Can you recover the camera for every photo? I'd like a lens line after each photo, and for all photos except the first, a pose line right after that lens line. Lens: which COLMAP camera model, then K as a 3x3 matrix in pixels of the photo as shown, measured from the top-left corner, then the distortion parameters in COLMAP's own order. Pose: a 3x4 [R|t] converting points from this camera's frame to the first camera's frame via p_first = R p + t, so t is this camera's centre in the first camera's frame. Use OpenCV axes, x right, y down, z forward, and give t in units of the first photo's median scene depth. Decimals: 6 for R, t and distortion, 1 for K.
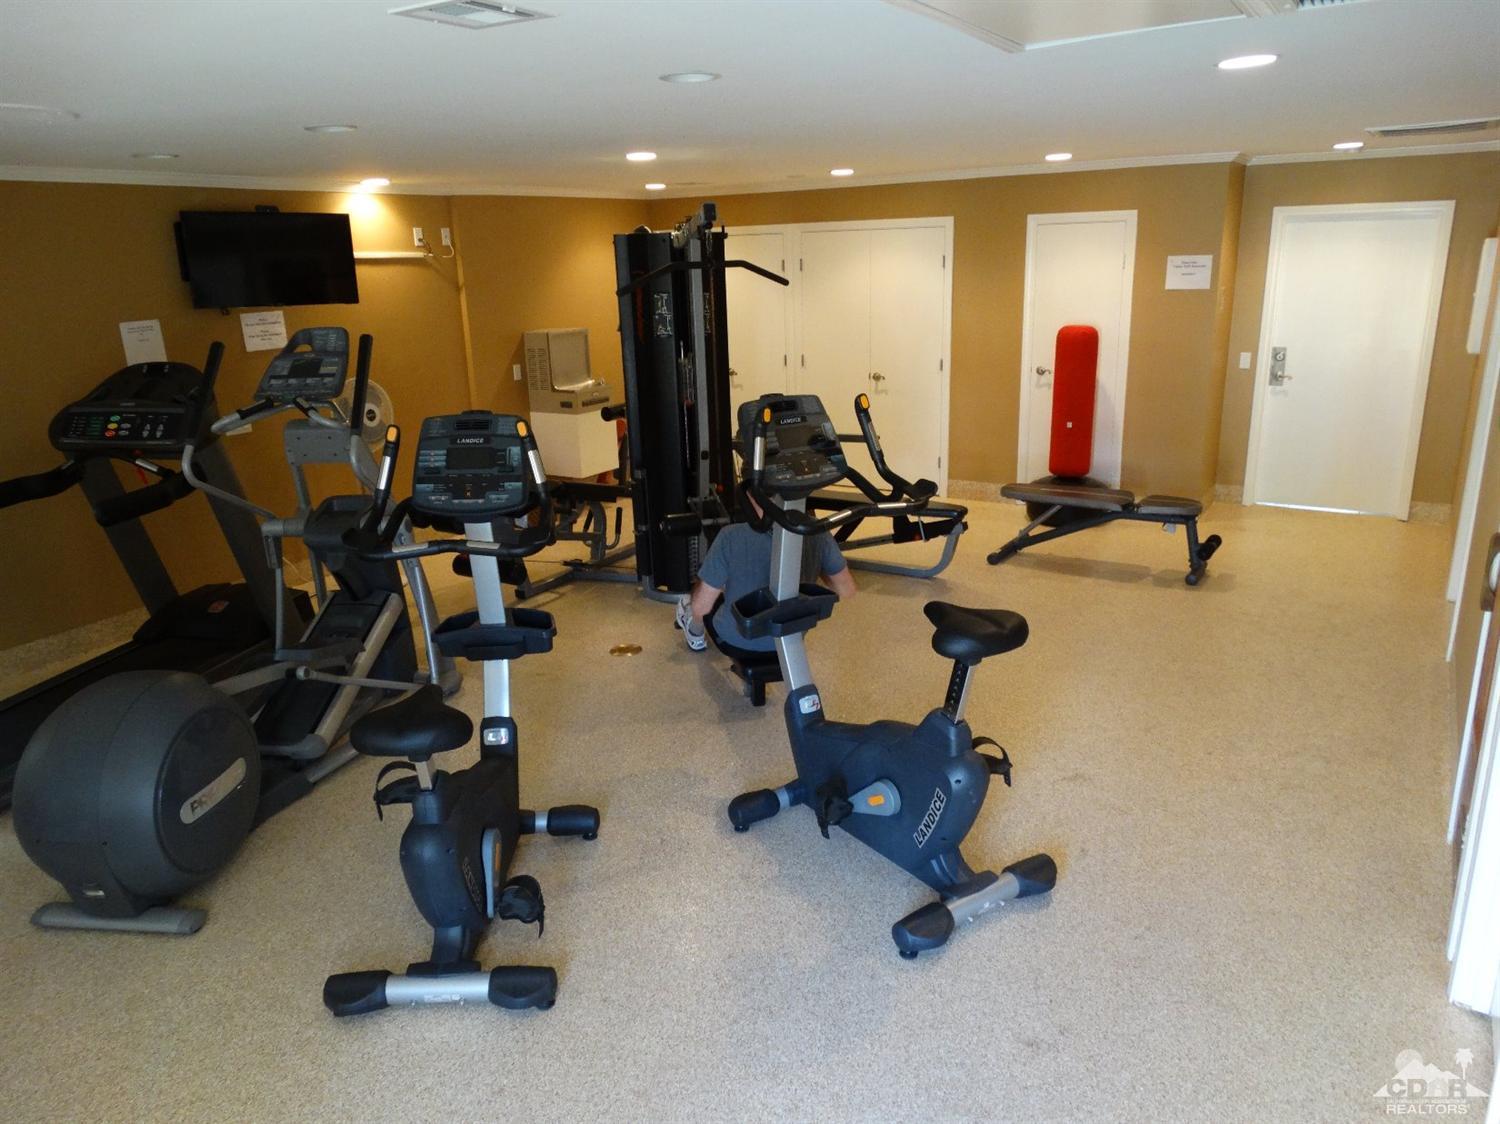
lens RADIAL K [[1057.4, 0, 756.8], [0, 1057.4, 562.9], [0, 0, 1]] dist [-0.002619, 0.009268]
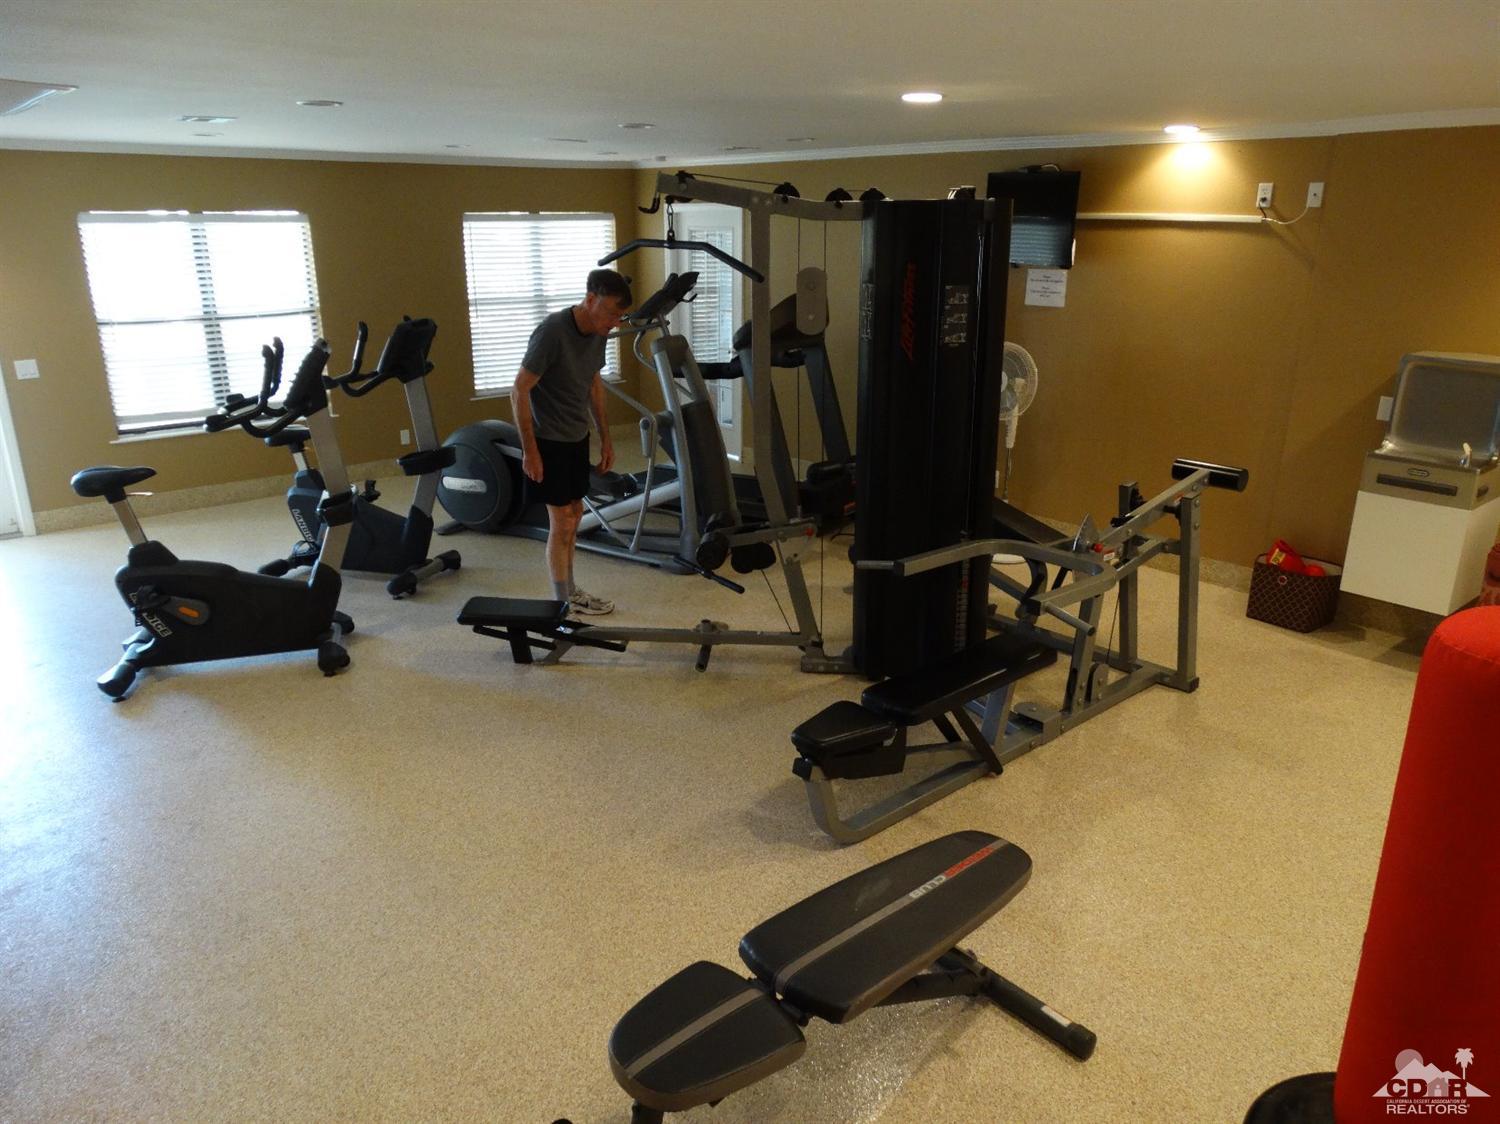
lens RADIAL K [[1057.4, 0, 756.8], [0, 1057.4, 562.9], [0, 0, 1]] dist [-0.002619, 0.009268]
pose [[-0.298937, 0.329378, -0.895627, 0.822941], [-0.264456, 0.873189, 0.409395, -0.432065], [0.916897, 0.359237, -0.173922, 1.319400]]
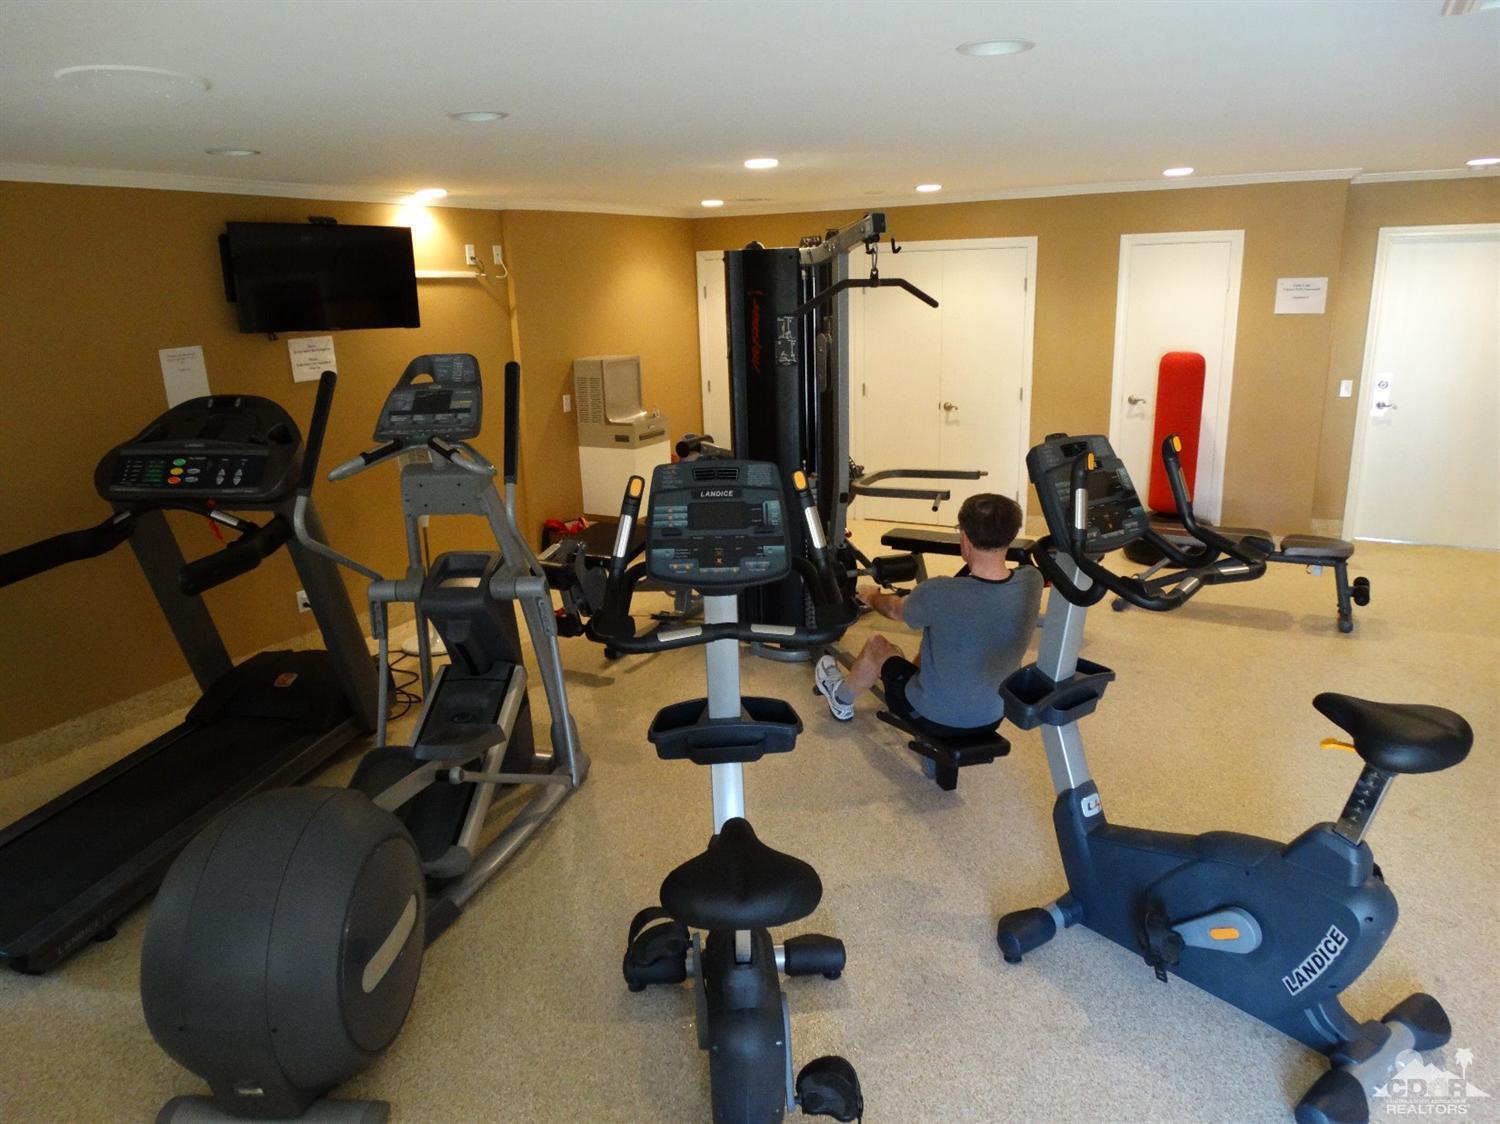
lens RADIAL K [[1058.9, 0, 750.0], [0, 1058.9, 562.0], [0, 0, 1]] dist [-0.000220, 0.005189]
pose [[0.998478, -0.011242, 0.053997, -0.197570], [0.012664, 0.999580, -0.026049, -0.029158], [-0.053681, 0.026693, 0.998201, 0.135692]]
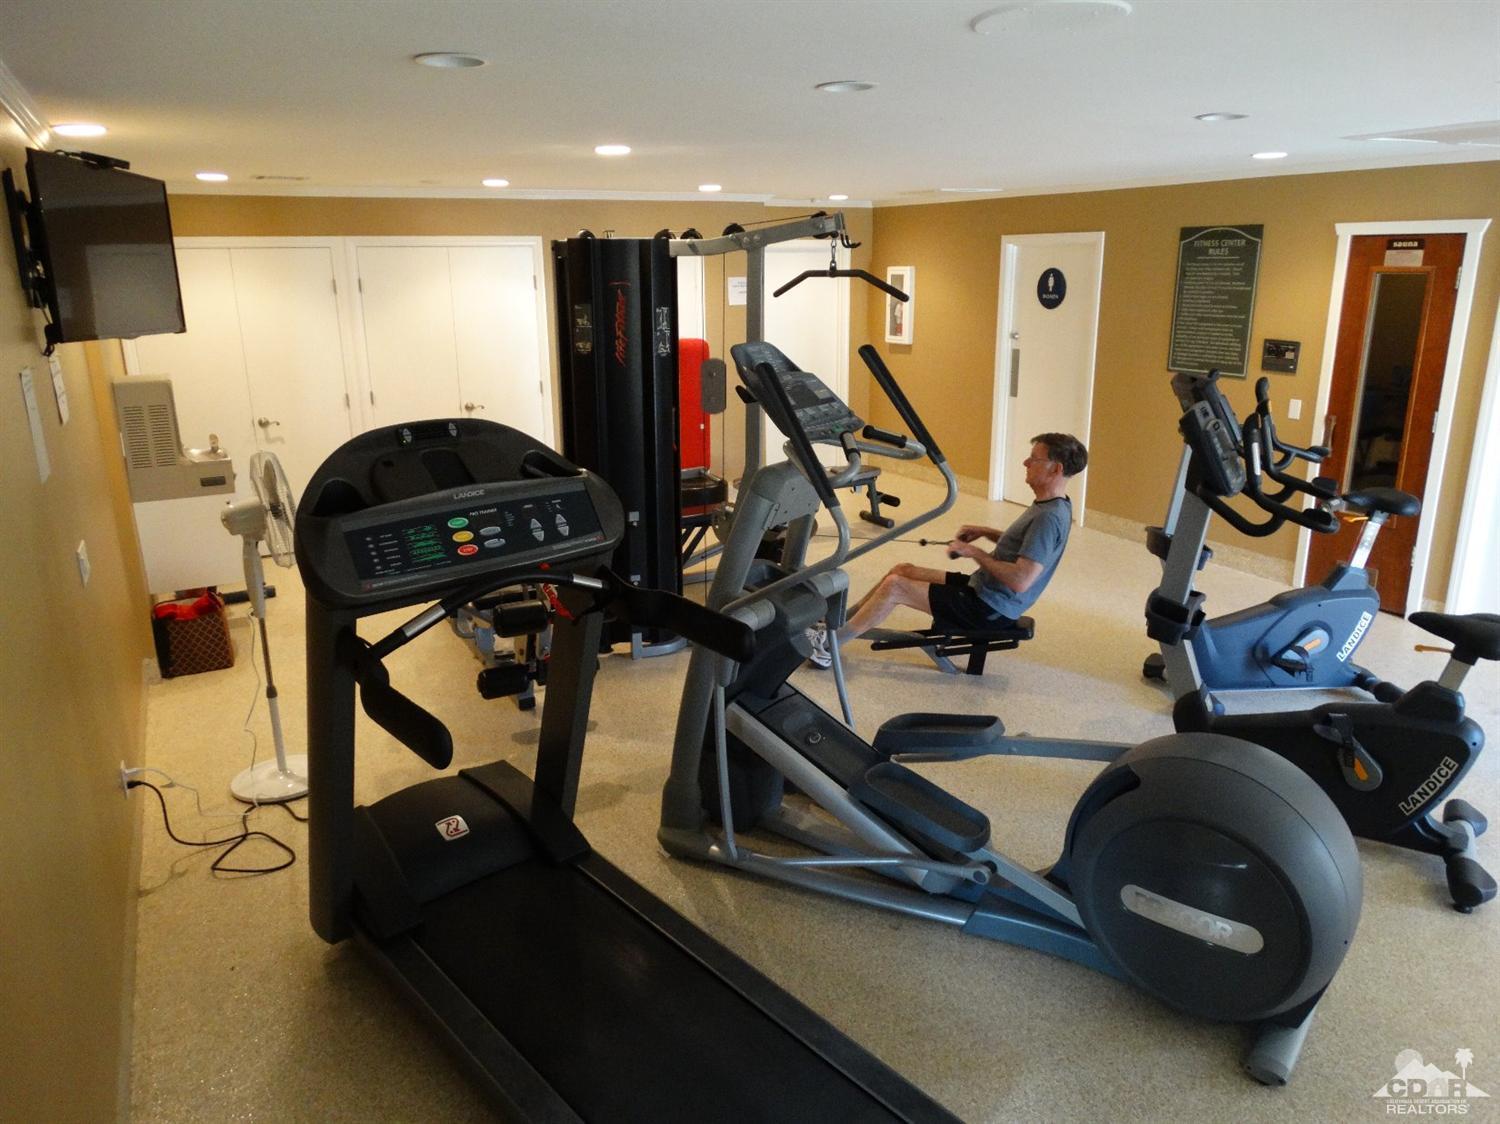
lens RADIAL K [[1057.4, 0, 756.8], [0, 1057.4, 562.9], [0, 0, 1]] dist [-0.002619, 0.009268]
pose [[0.516189, -0.202852, 0.832106, -0.973248], [0.236233, 0.967581, 0.089334, -0.126743], [-0.823252, 0.150457, 0.547375, 0.565847]]
